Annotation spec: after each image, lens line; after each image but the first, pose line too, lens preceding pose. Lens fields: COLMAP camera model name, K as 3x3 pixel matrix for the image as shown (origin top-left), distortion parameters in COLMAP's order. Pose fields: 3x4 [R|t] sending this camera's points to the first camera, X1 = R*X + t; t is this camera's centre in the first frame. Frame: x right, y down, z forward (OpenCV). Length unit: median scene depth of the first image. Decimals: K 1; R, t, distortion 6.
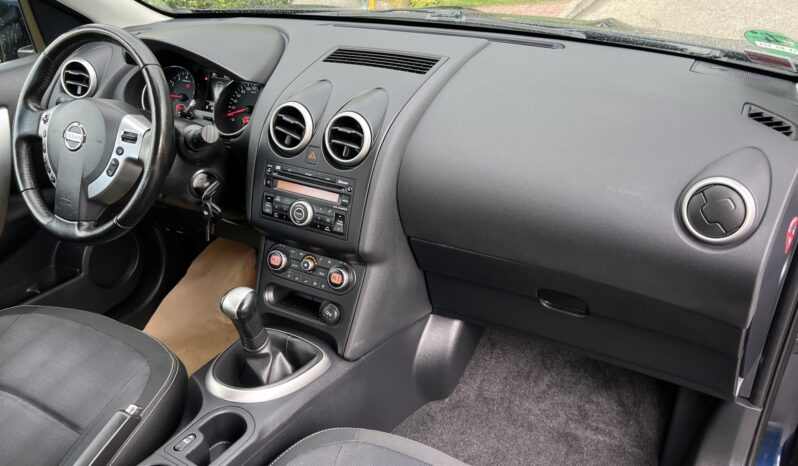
lens RADIAL K [[625.5, 0, 395.1], [0, 625.5, 227.9], [0, 0, 1]] dist [0.048764, -0.051076]
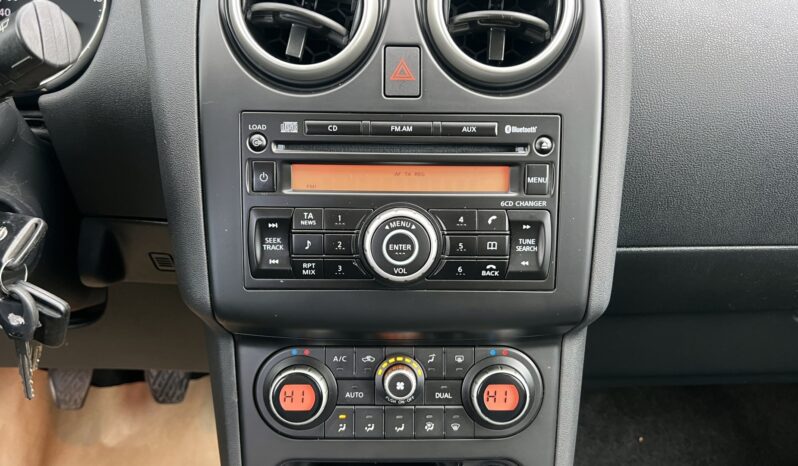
lens RADIAL K [[625.5, 0, 395.1], [0, 625.5, 227.9], [0, 0, 1]] dist [0.048764, -0.051076]
pose [[0.873658, -0.201322, 0.442935, -0.298310], [0.215724, 0.976284, 0.018239, -0.038746], [-0.436102, 0.079617, 0.896368, 0.690876]]
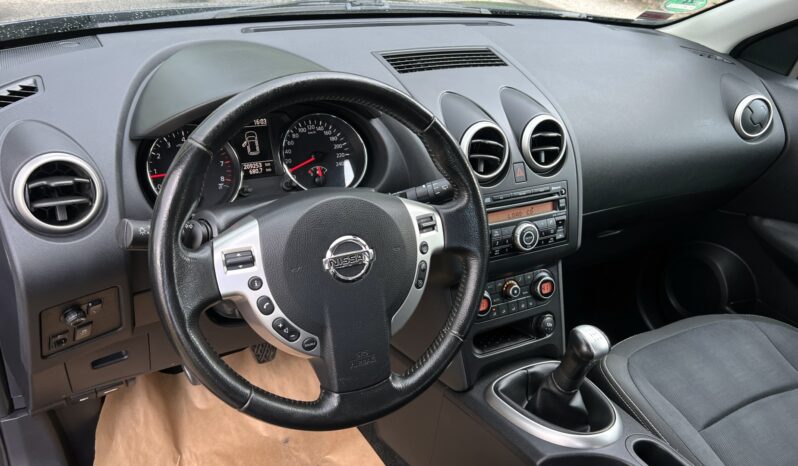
lens RADIAL K [[625.5, 0, 395.1], [0, 625.5, 227.9], [0, 0, 1]] dist [0.048764, -0.051076]
pose [[0.541384, -0.361051, 0.759305, -0.930356], [0.316178, 0.924239, 0.214043, -0.287624], [-0.779060, 0.124197, 0.614525, 0.583496]]
